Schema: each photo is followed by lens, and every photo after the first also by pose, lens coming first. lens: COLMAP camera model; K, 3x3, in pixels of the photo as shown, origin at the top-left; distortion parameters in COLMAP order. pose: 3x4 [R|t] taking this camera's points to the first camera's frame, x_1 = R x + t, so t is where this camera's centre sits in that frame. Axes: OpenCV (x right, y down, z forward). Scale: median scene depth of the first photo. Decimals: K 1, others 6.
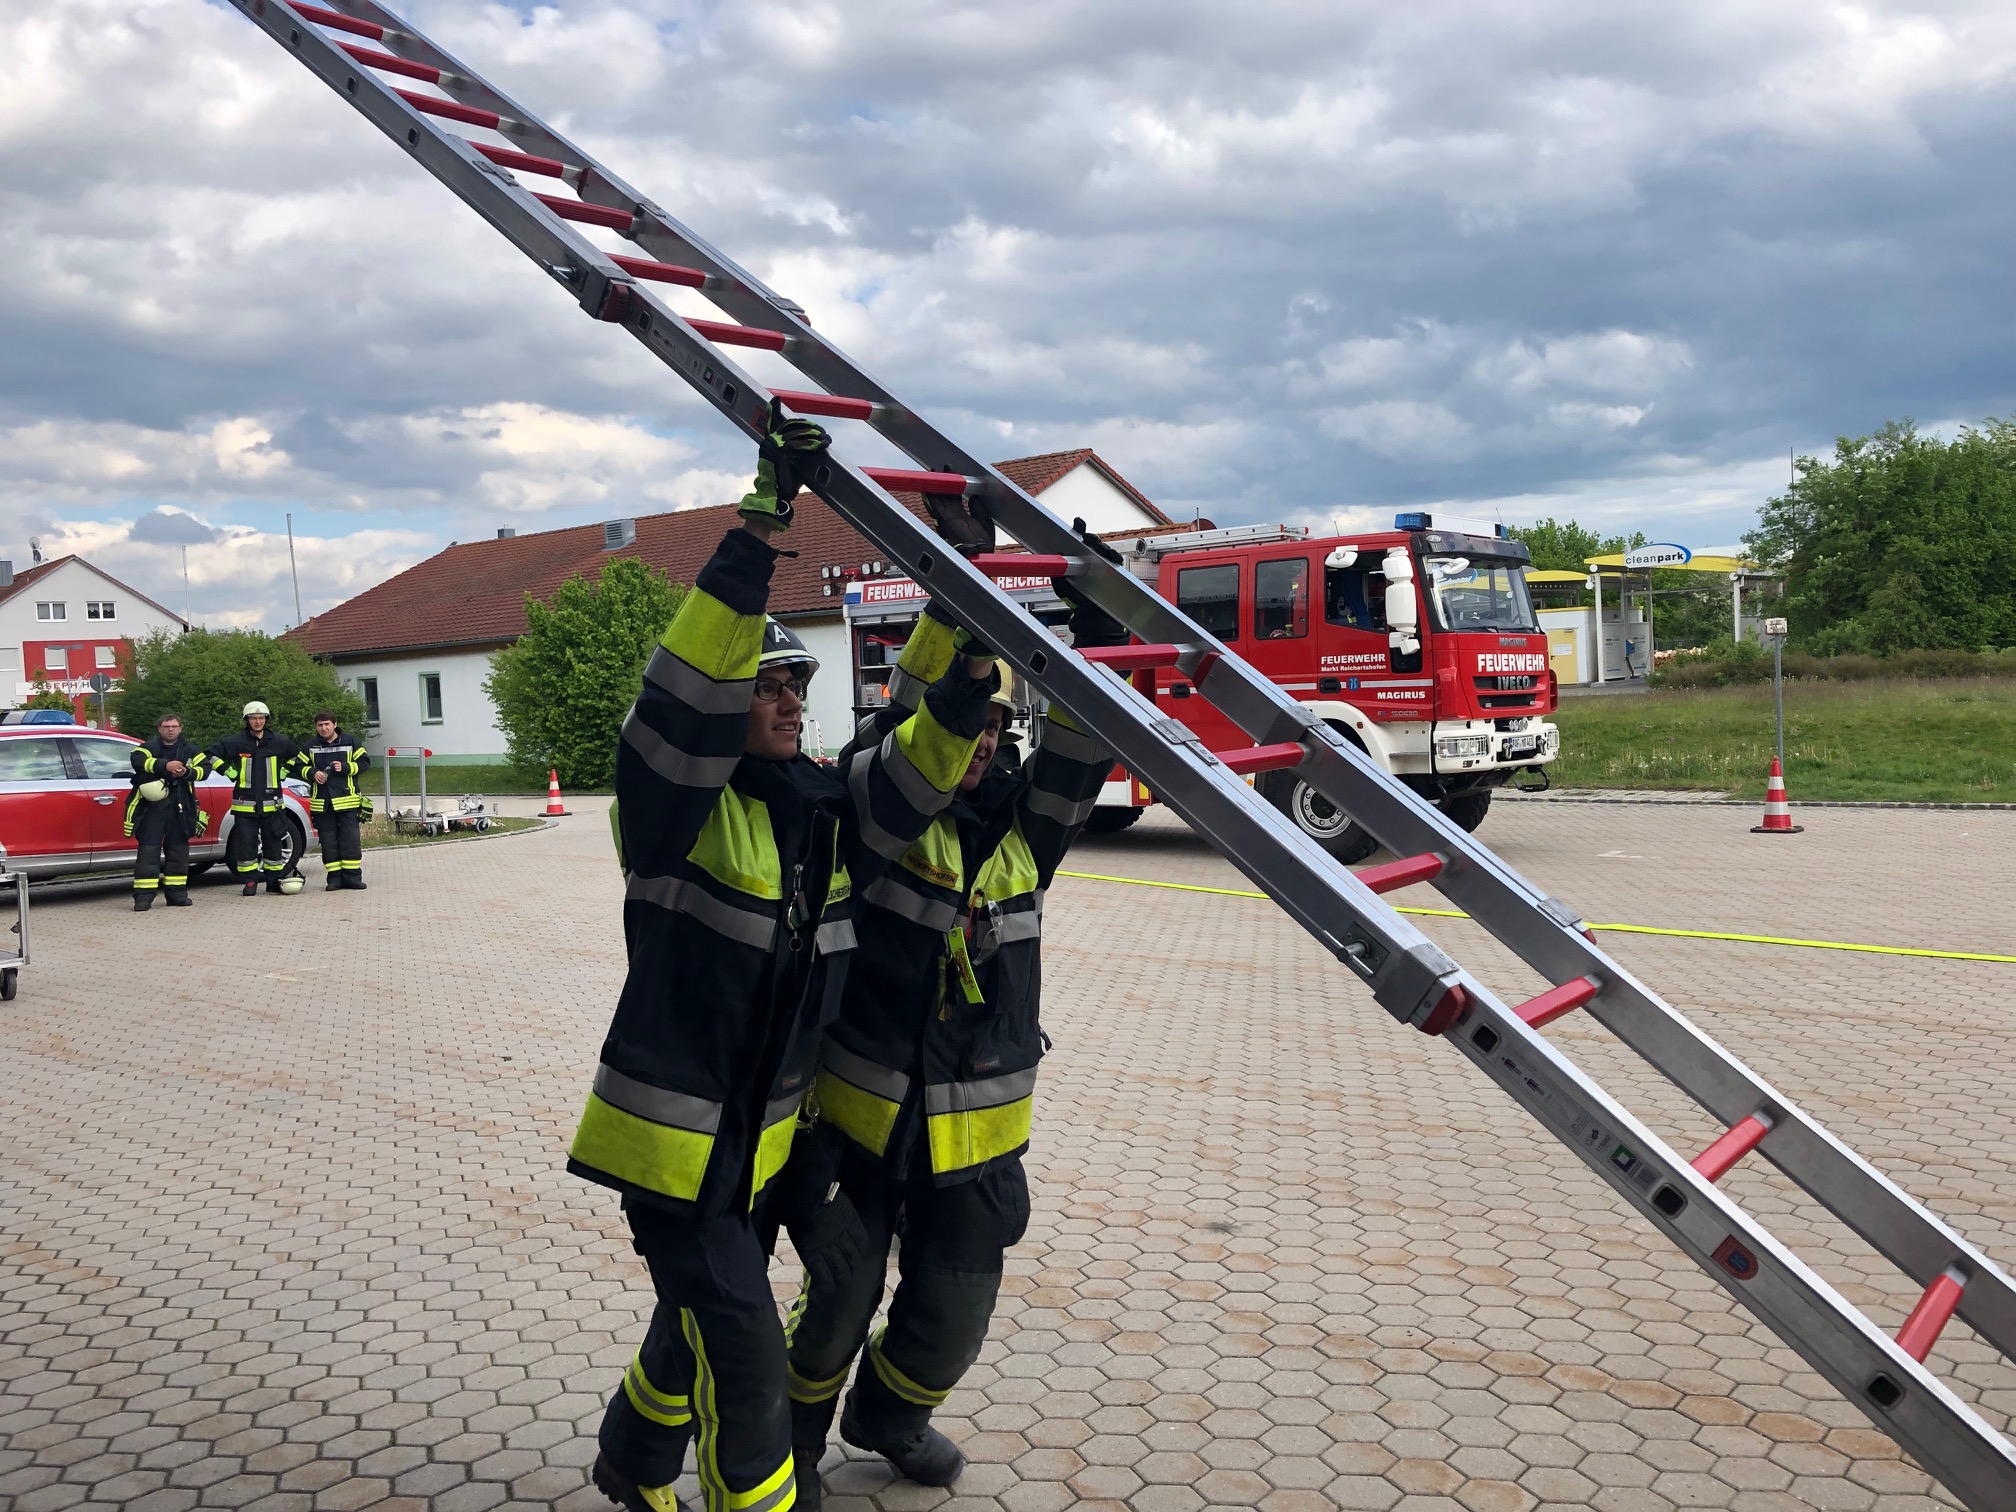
lens RADIAL K [[1646.8, 0, 1013.2], [0, 1646.8, 734.5], [0, 0, 1]] dist [0.016272, -0.011248]
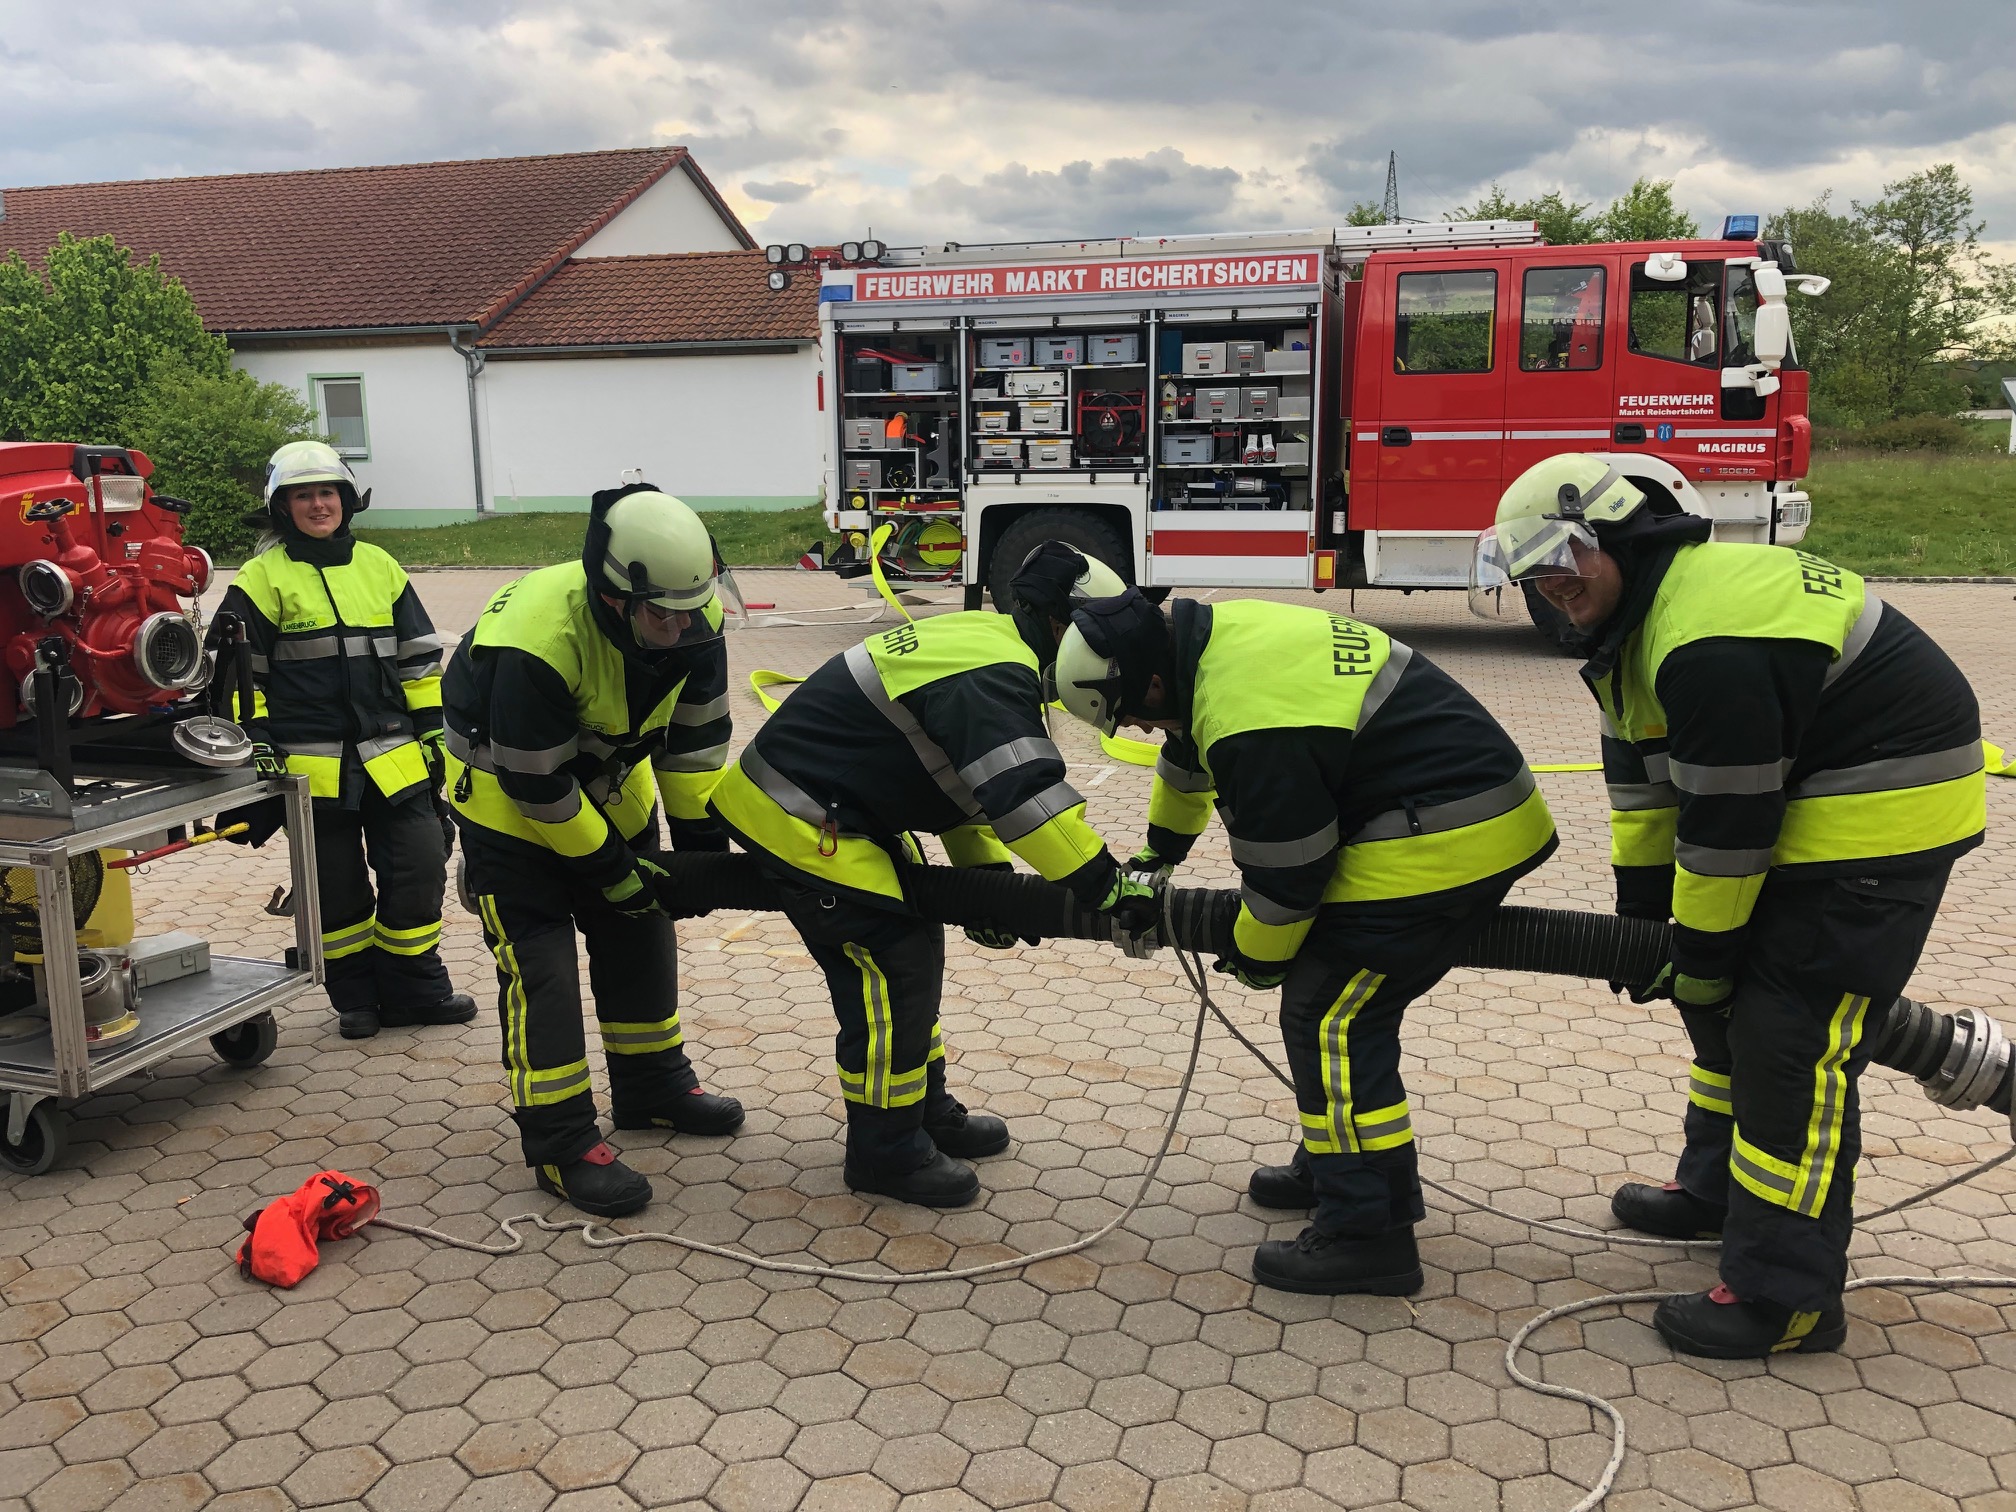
lens RADIAL K [[1630.7, 0, 1008.0], [0, 1630.7, 756.0], [0, 0, 1]] dist [0.036951, -0.051529]
pose [[0.914603, -0.048488, 0.401436, -0.367136], [-0.013466, 0.988581, 0.150086, 0.008343], [-0.404129, -0.142675, 0.903506, 0.350724]]
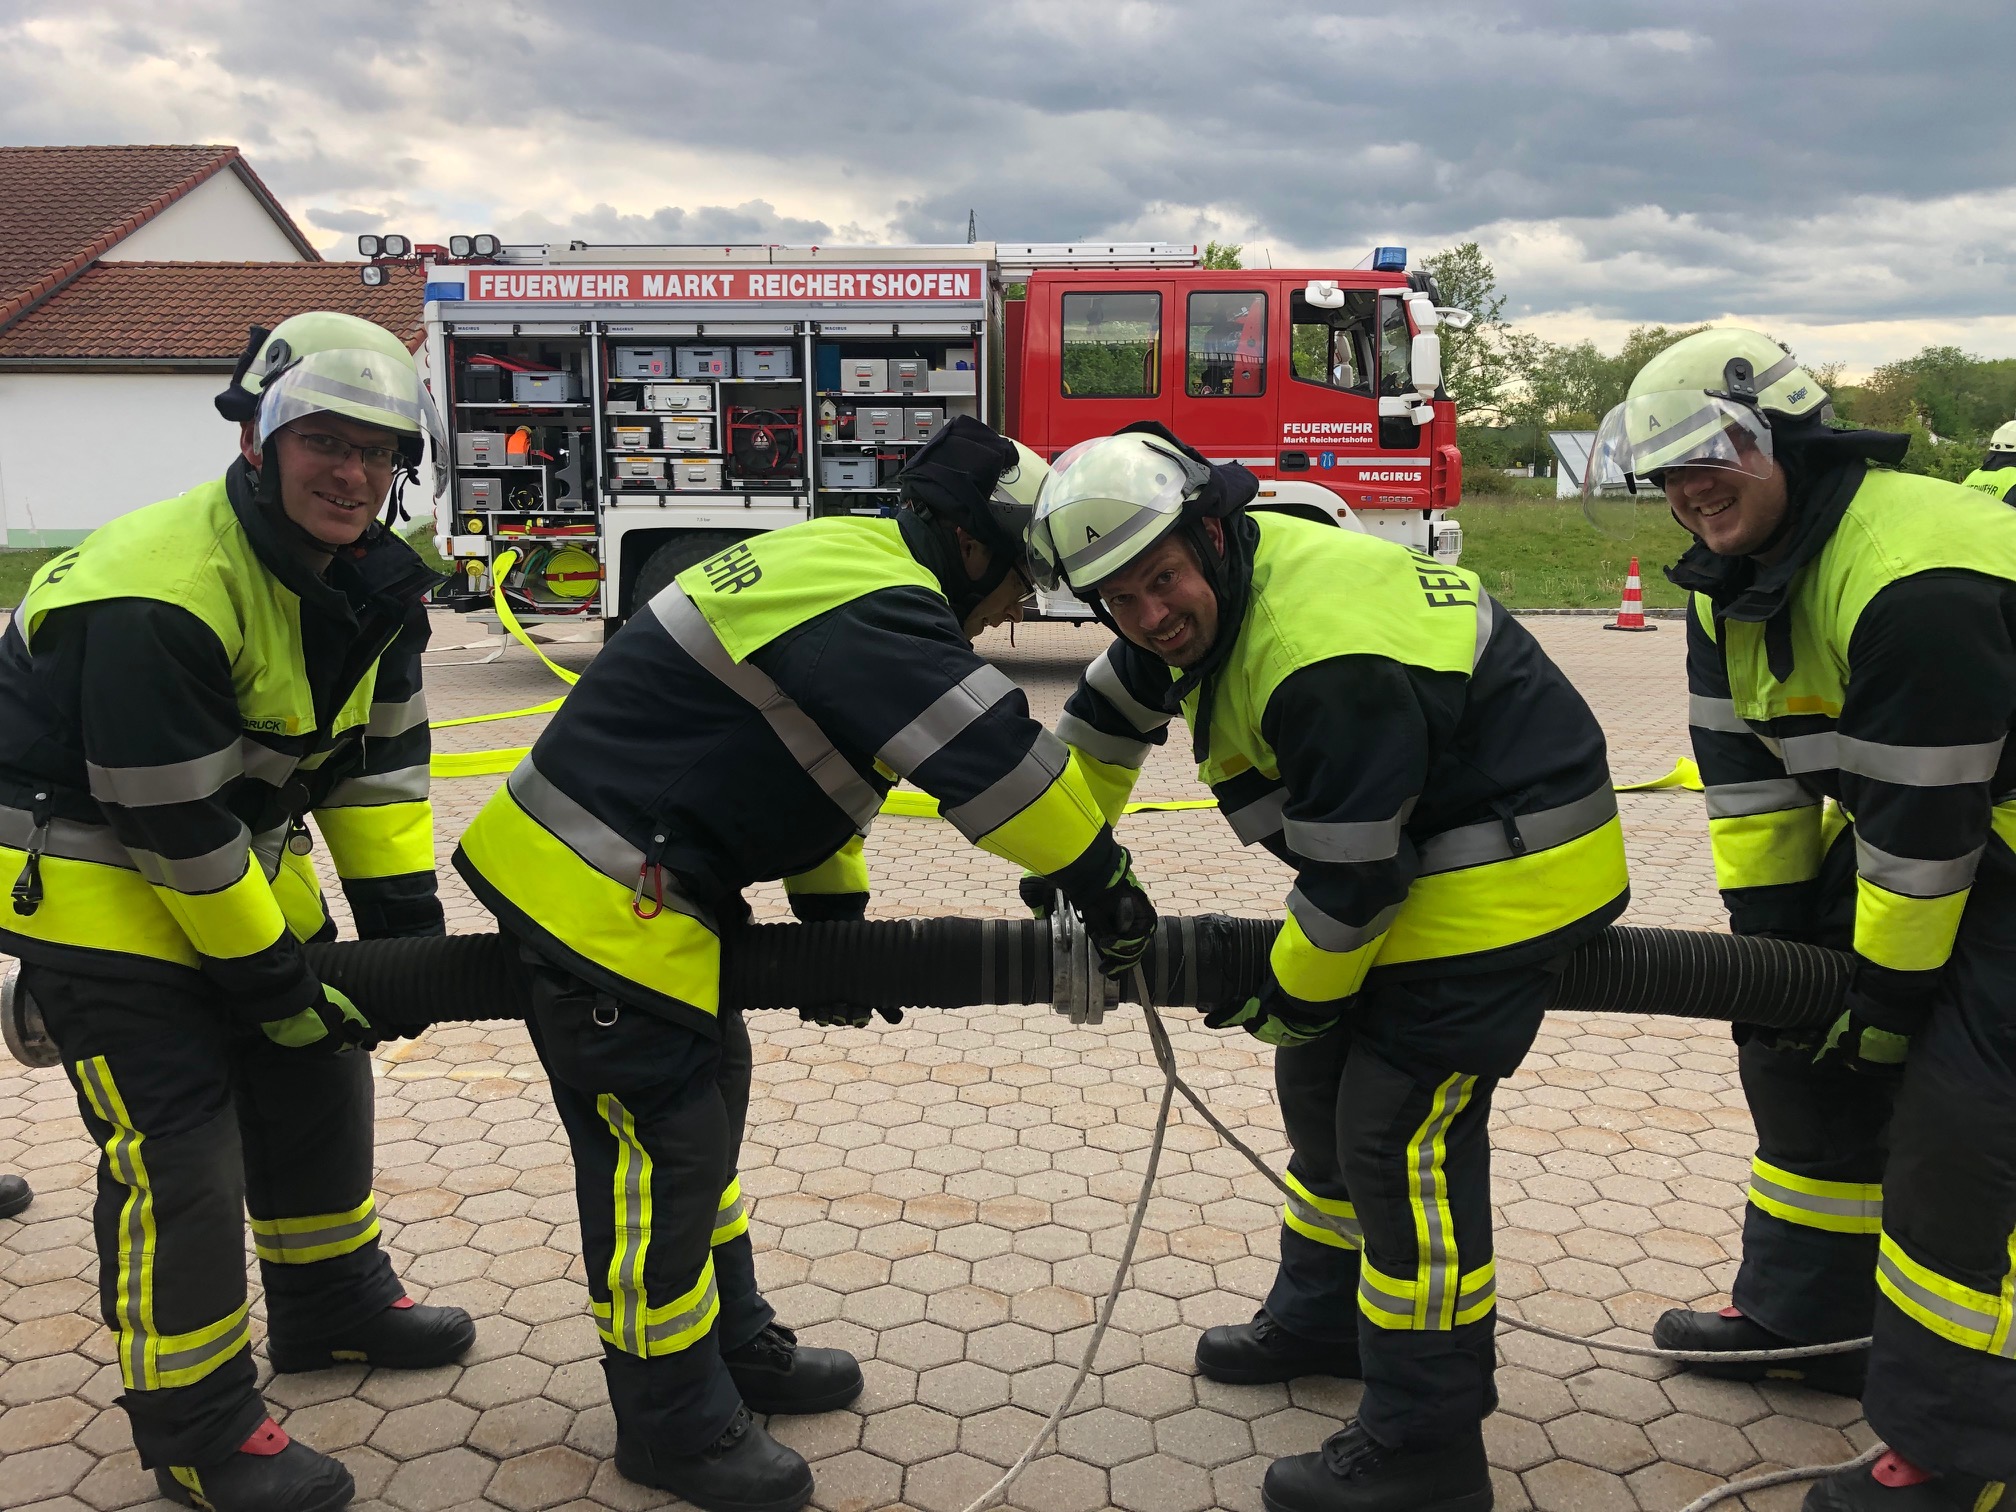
lens RADIAL K [[1646.8, 0, 1013.2], [0, 1646.8, 734.5], [0, 0, 1]] dist [0.016272, -0.011248]
pose [[0.788444, -0.053037, 0.612816, -0.365673], [-0.015397, 0.994262, 0.105859, 0.017099], [-0.614914, -0.092900, 0.783103, 0.411597]]
